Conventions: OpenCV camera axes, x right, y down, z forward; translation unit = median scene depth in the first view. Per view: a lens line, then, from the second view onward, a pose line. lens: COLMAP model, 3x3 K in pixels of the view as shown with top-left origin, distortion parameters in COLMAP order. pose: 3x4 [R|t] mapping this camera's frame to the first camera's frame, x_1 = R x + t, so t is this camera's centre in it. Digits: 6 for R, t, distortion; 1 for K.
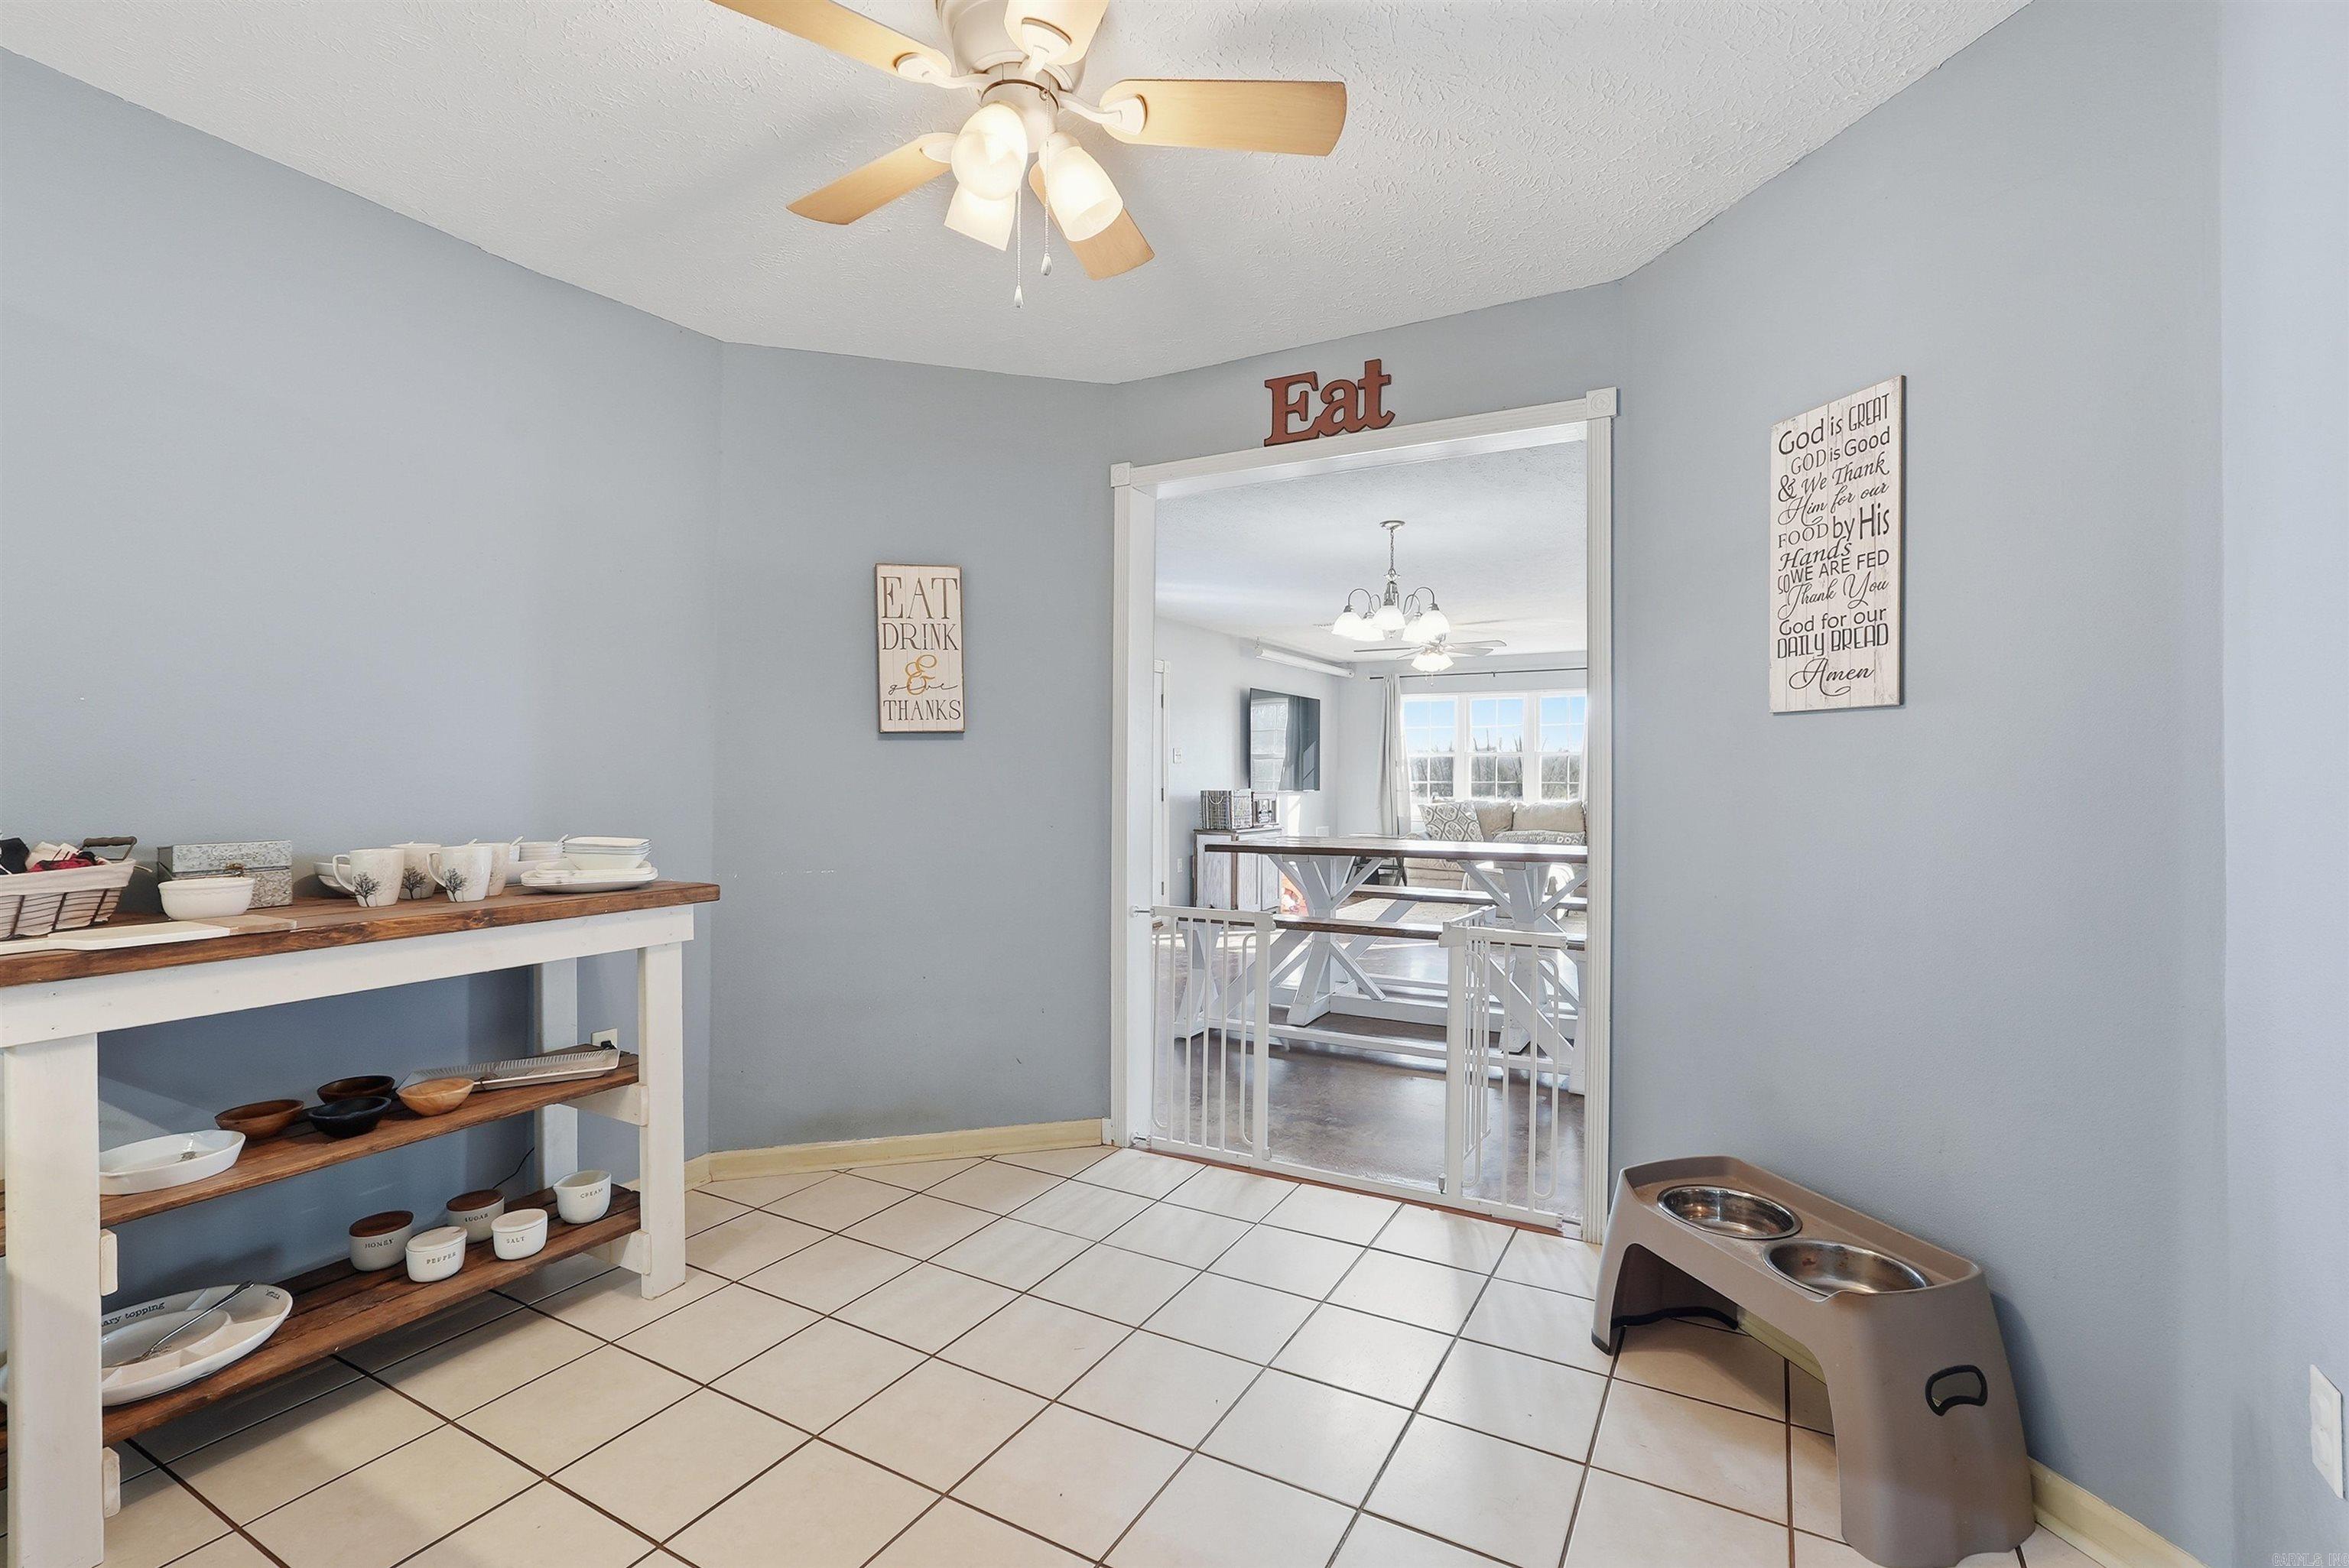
lens RADIAL K [[1049.1, 0, 1165.8], [0, 1049.1, 781.4], [0, 0, 1]] dist [-0.016738, 0.007103]
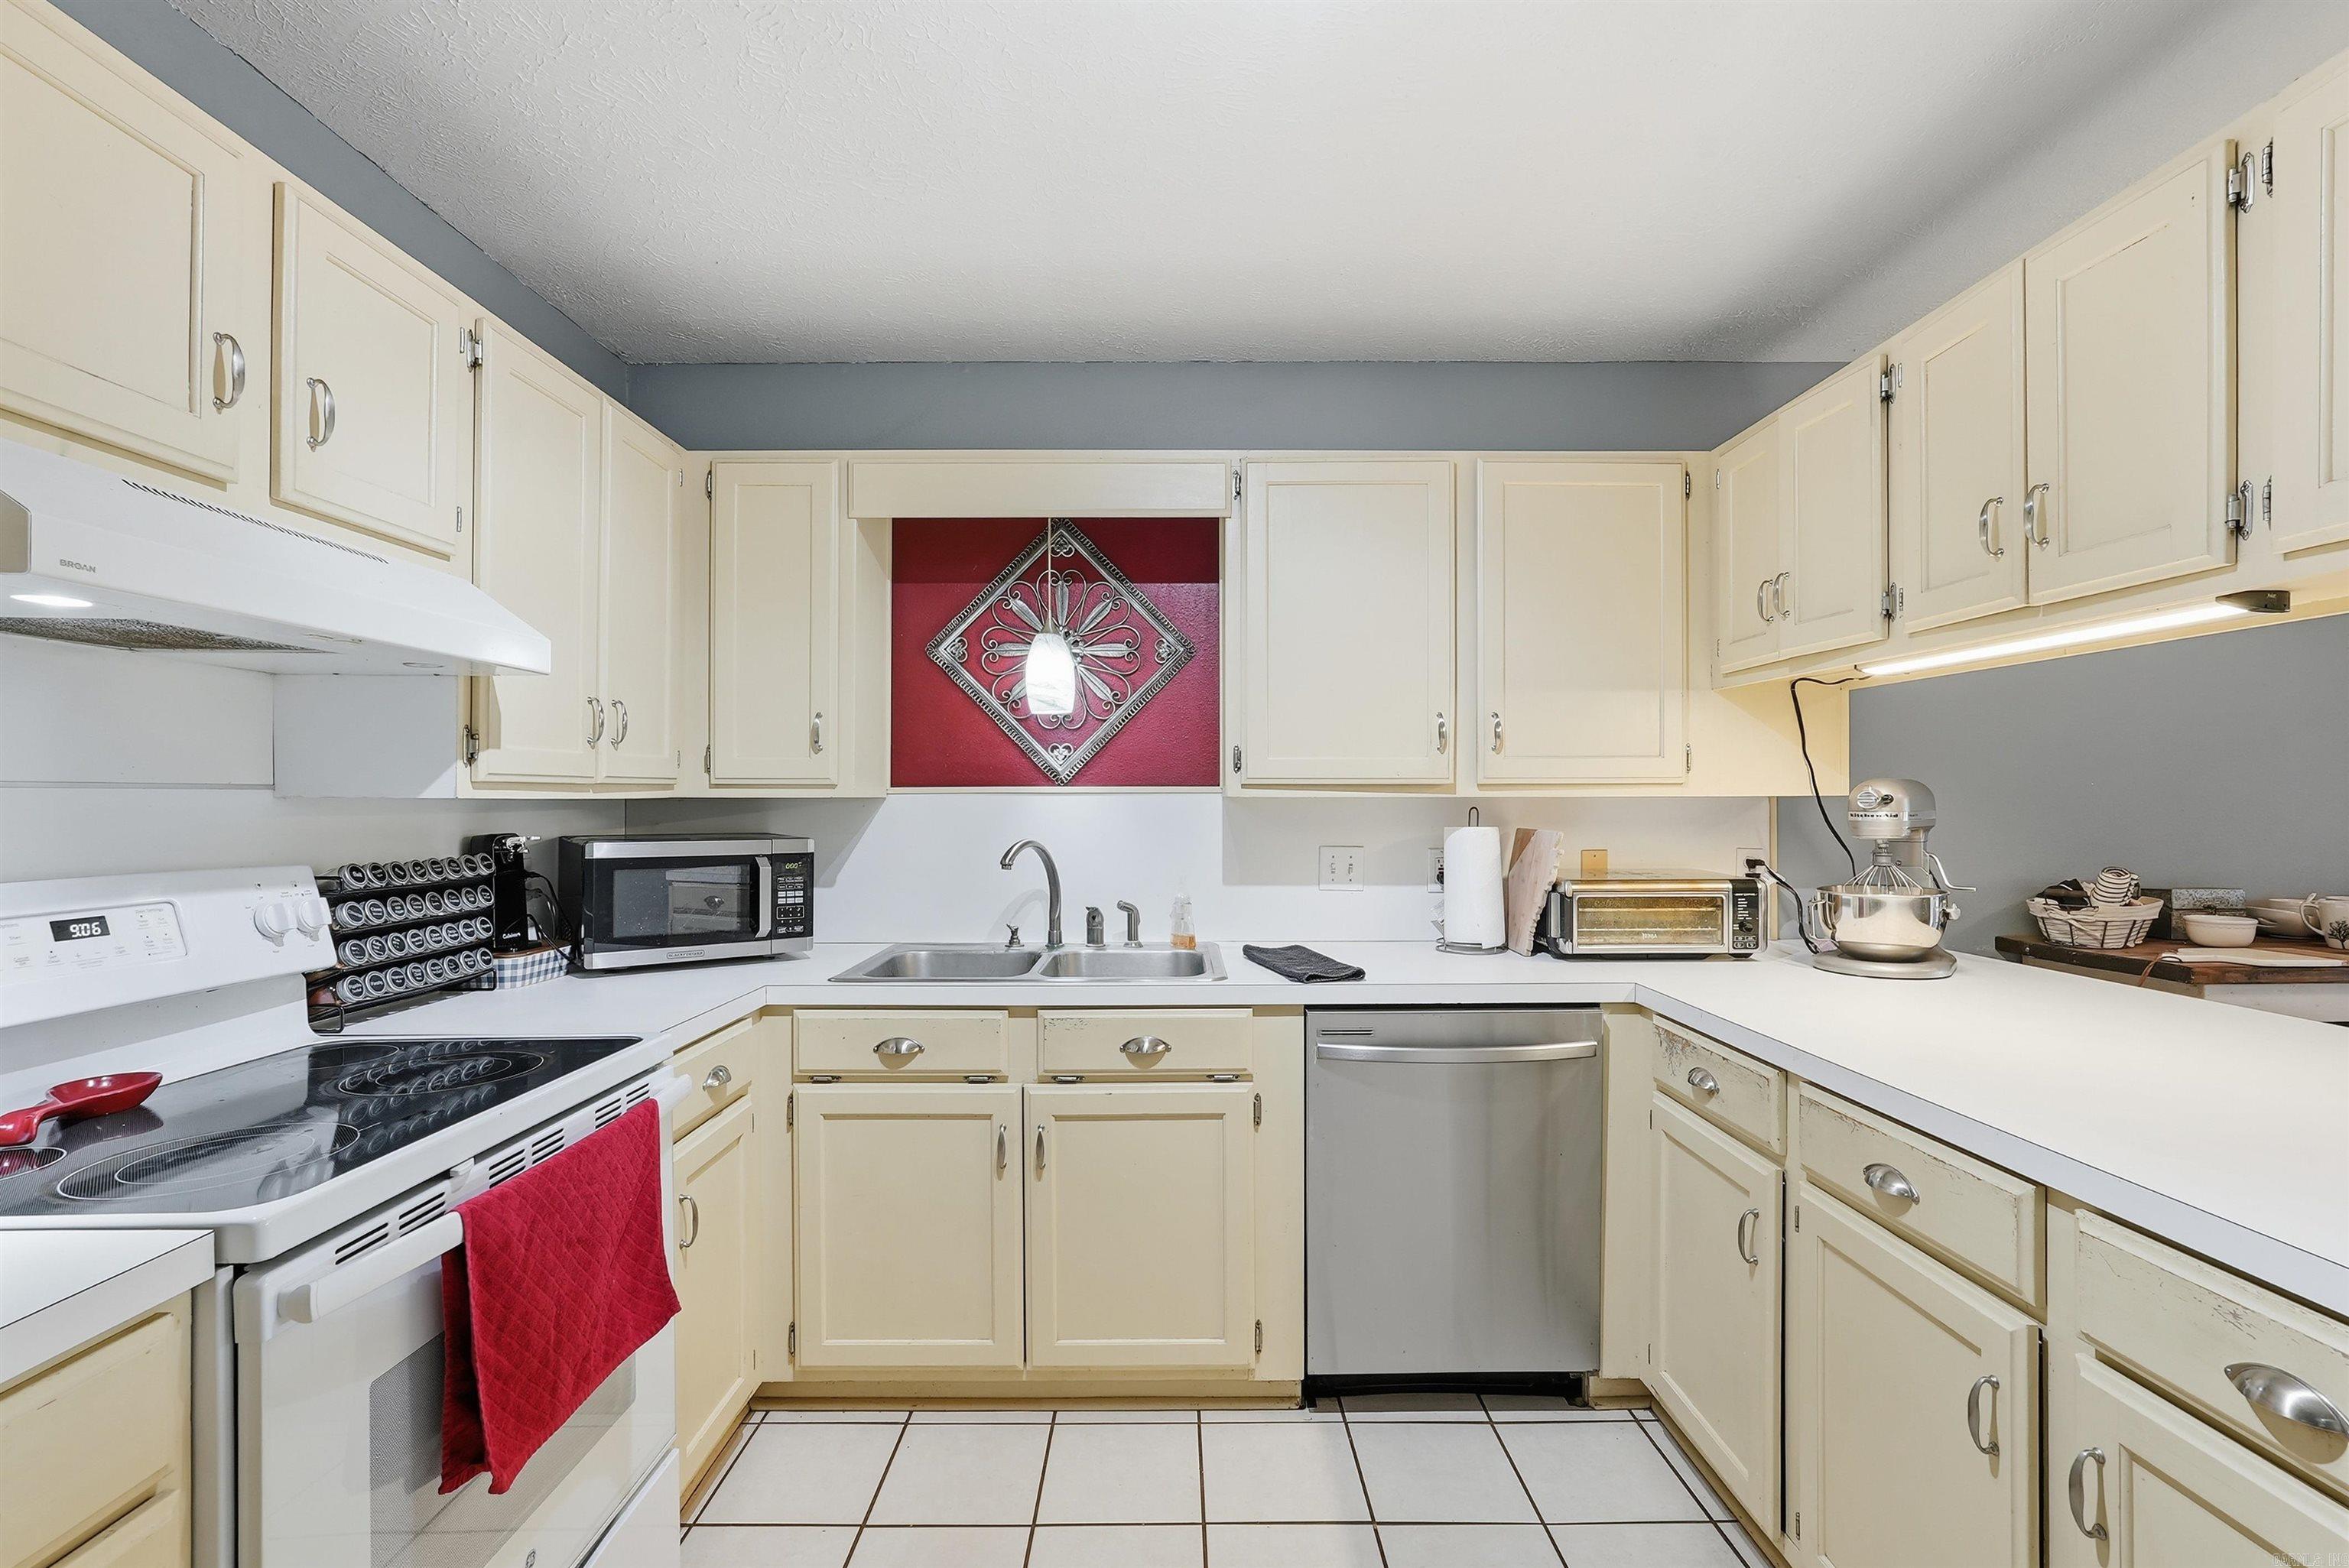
lens RADIAL K [[1049.1, 0, 1174.1], [0, 1049.1, 798.6], [0, 0, 1]] dist [-0.016738, 0.007103]
pose [[0.498066, -0.003516, -0.867132, -0.249581], [0.001694, 0.999994, -0.003082, -0.033838], [0.867137, 0.000066, 0.498069, -0.496823]]
